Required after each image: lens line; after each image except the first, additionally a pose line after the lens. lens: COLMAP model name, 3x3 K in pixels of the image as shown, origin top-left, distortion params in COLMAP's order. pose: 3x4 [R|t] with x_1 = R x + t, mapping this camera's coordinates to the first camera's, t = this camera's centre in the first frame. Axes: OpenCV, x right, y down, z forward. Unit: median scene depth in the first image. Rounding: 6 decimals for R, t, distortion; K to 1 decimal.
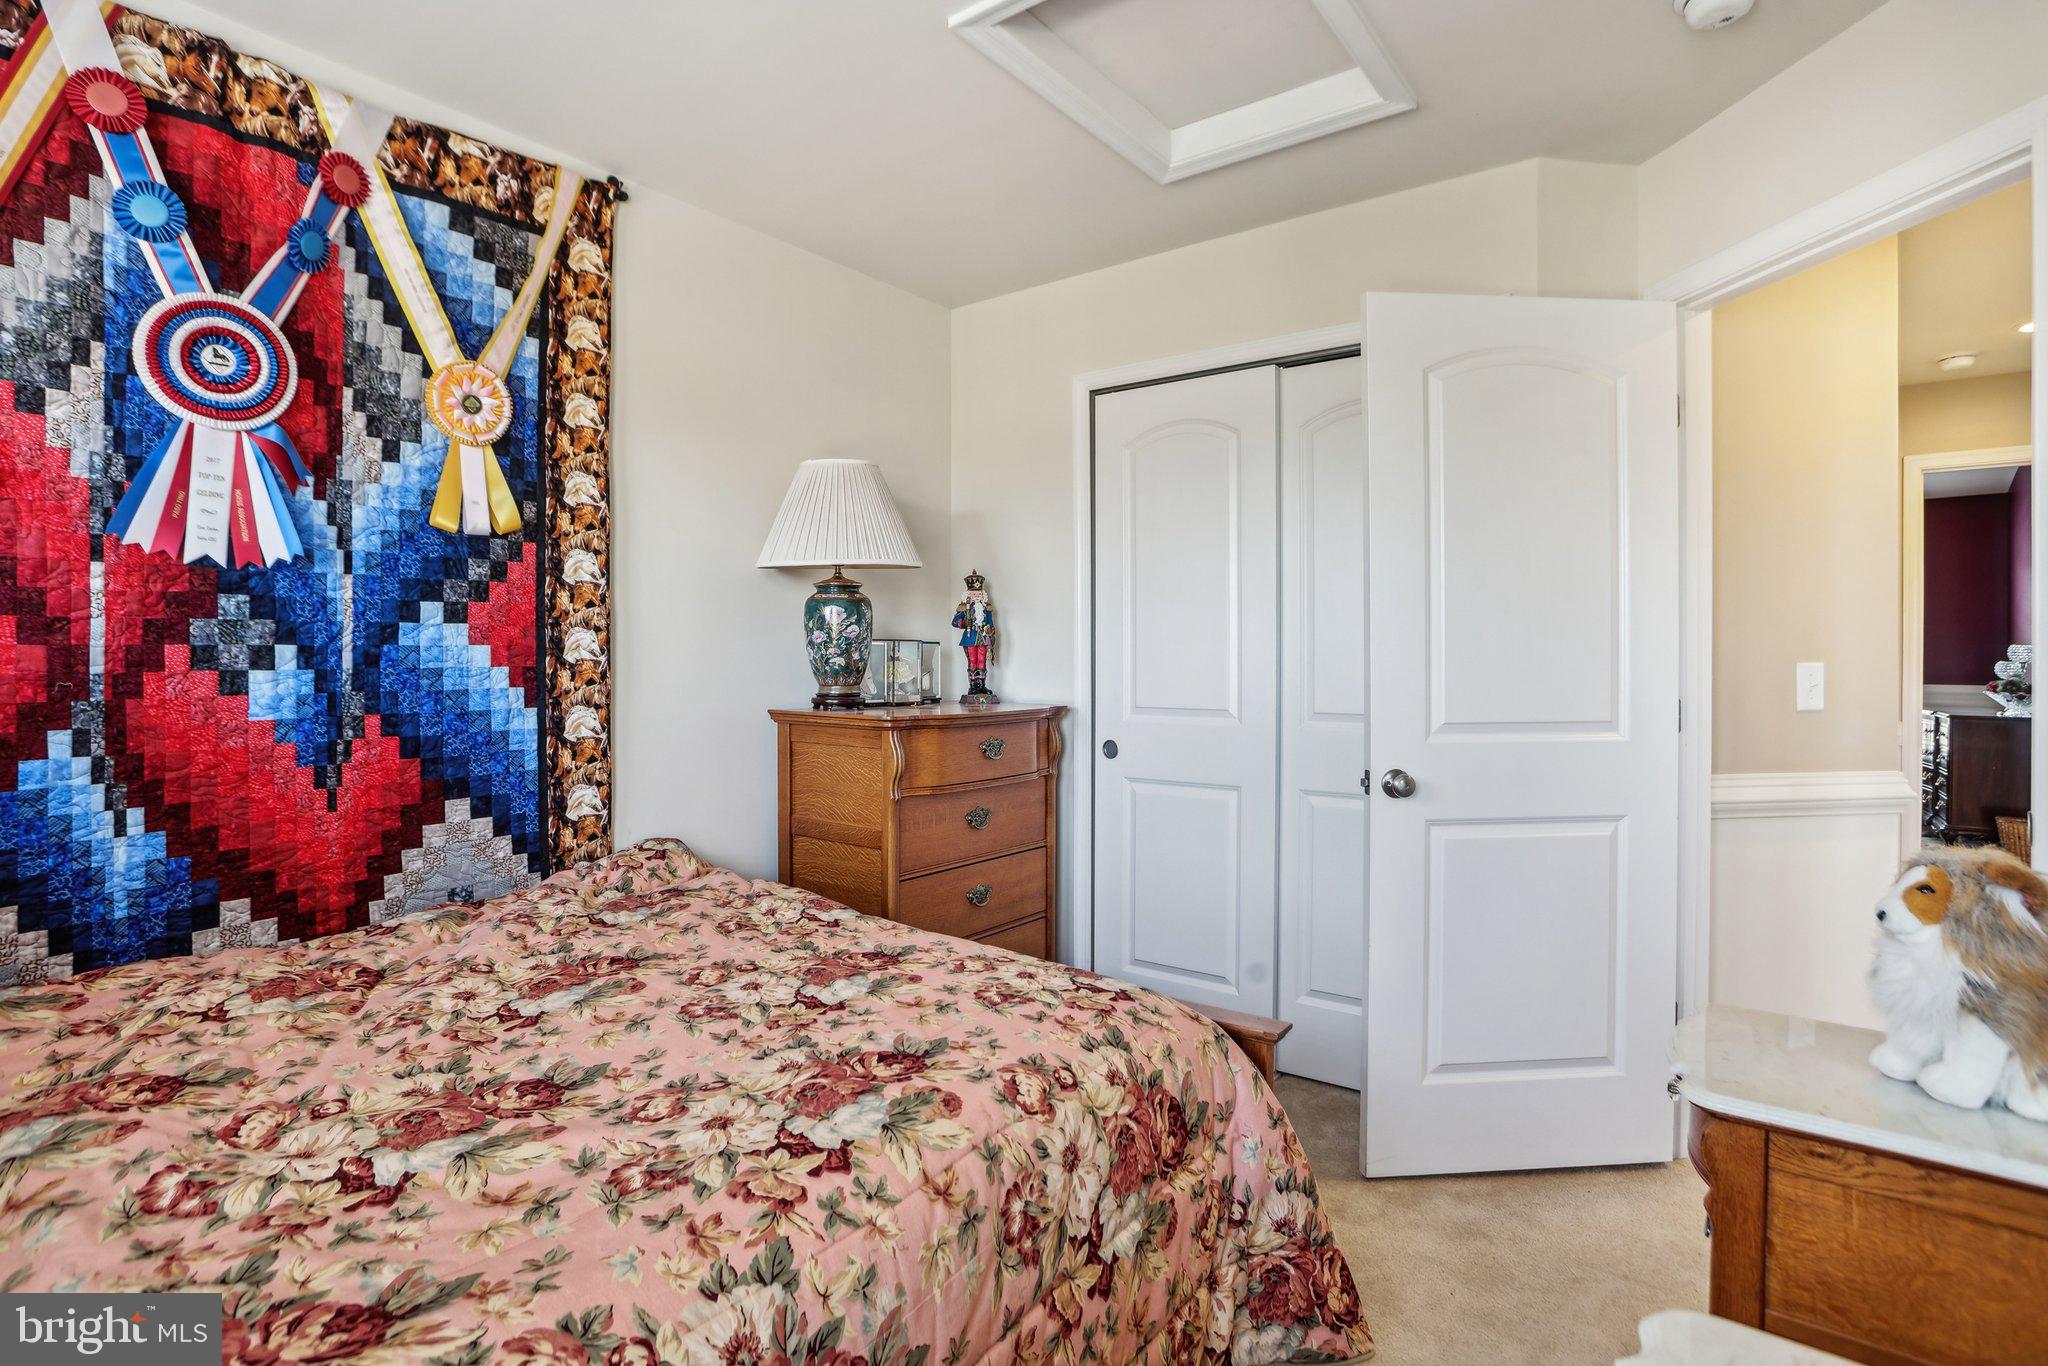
lens RADIAL K [[1016.2, 0, 1019.2], [0, 1016.2, 671.6], [0, 0, 1]] dist [-0.056952, 0.026342]
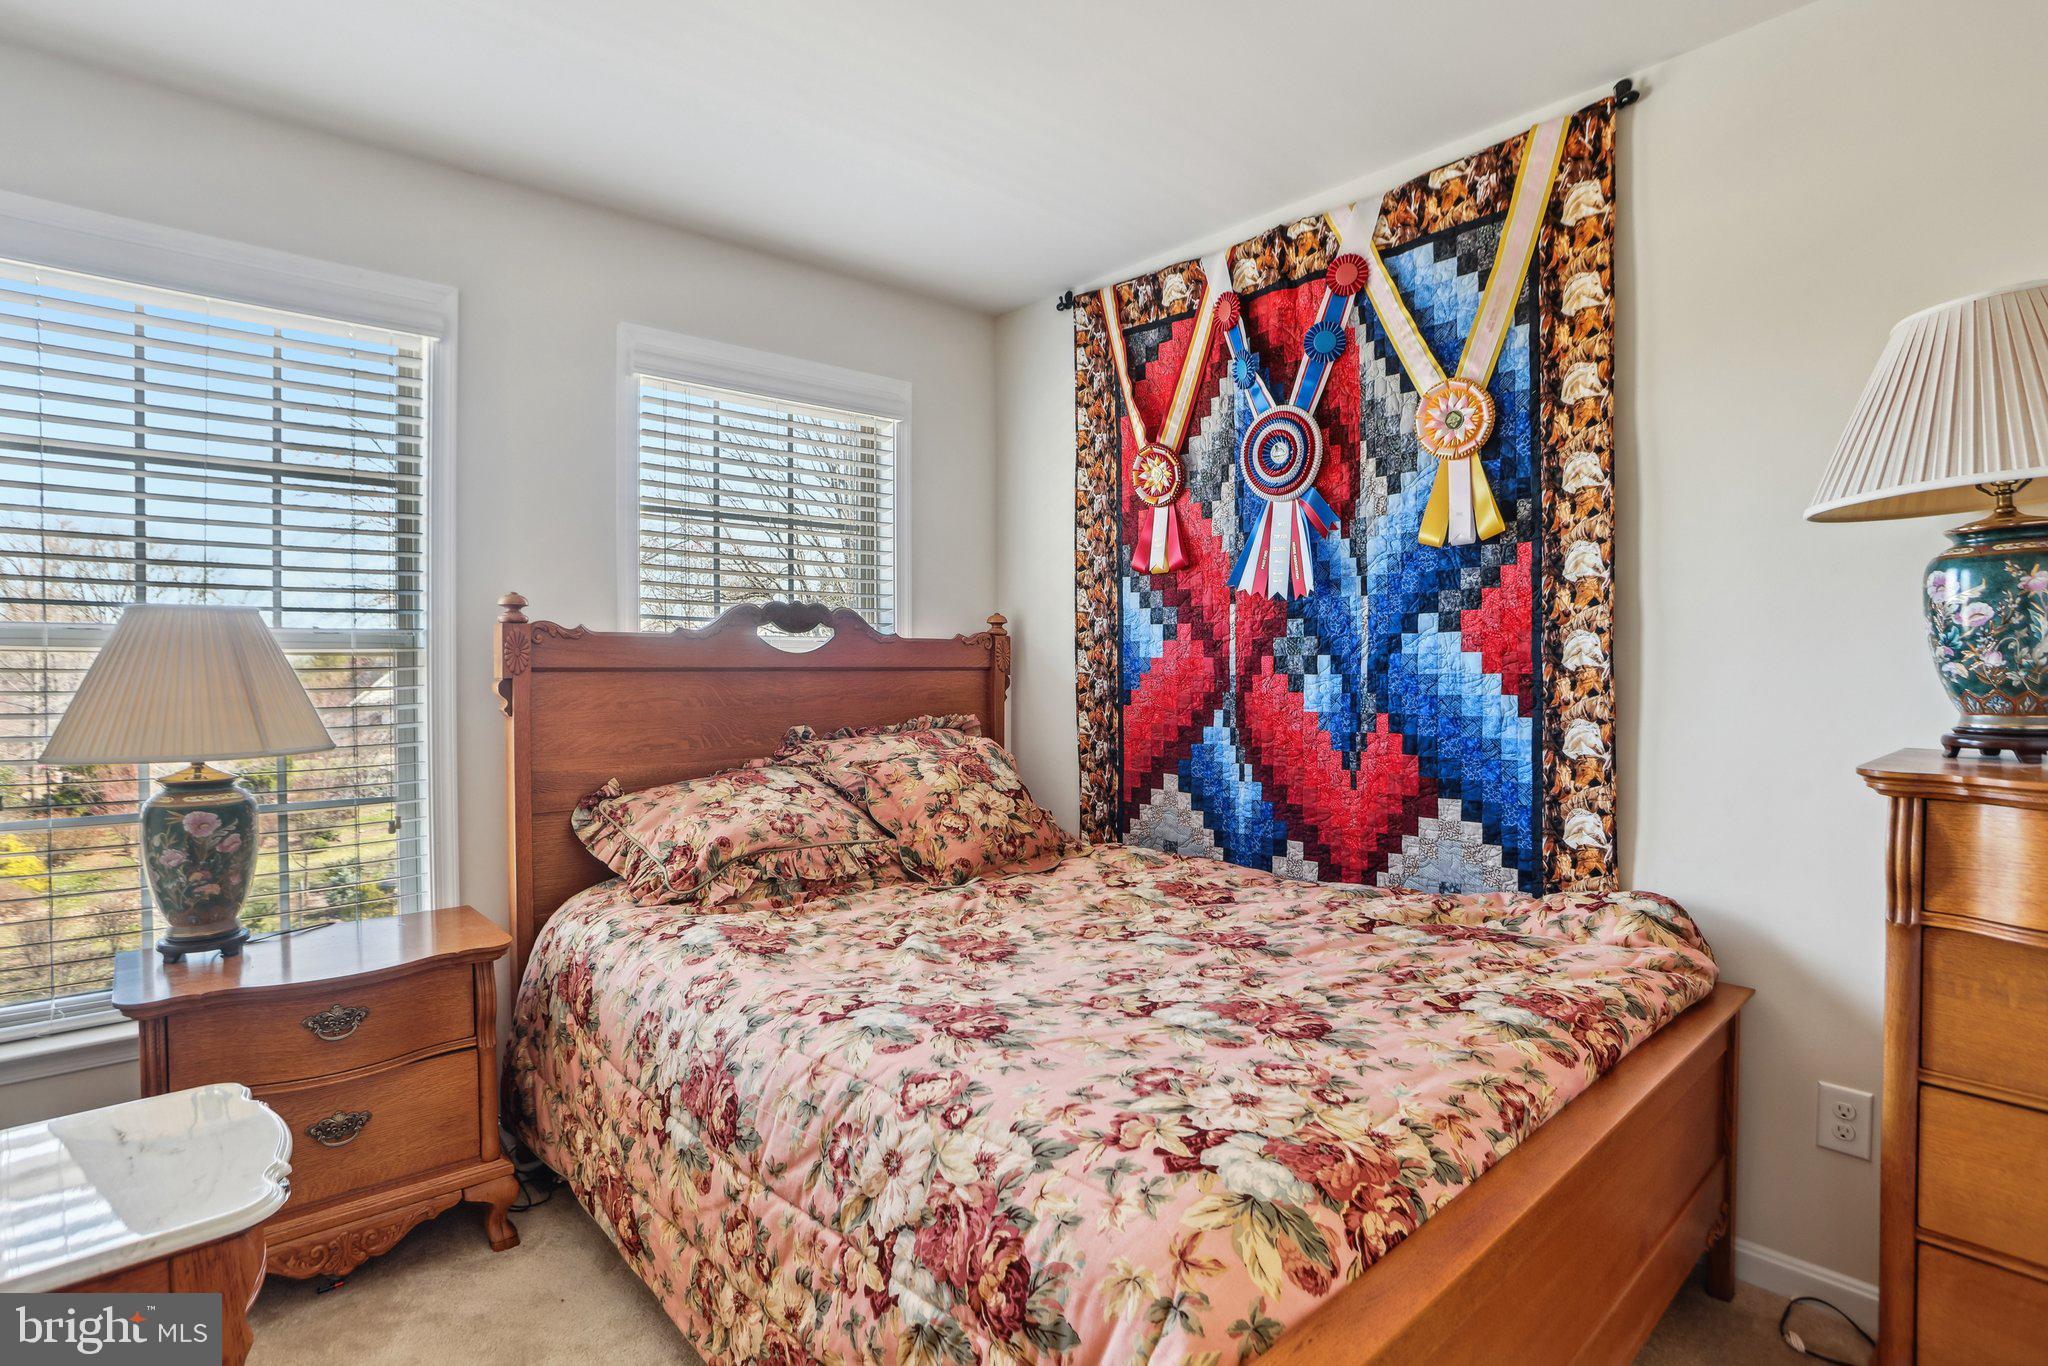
lens RADIAL K [[1085.2, 0, 1032.4], [0, 1085.2, 684.0], [0, 0, 1]] dist [-0.036359, 0.001452]
pose [[-0.201641, 0.017628, -0.979301, 0.703734], [-0.008659, 0.999767, 0.019779, -0.013208], [0.979421, 0.012468, -0.201441, 0.882925]]
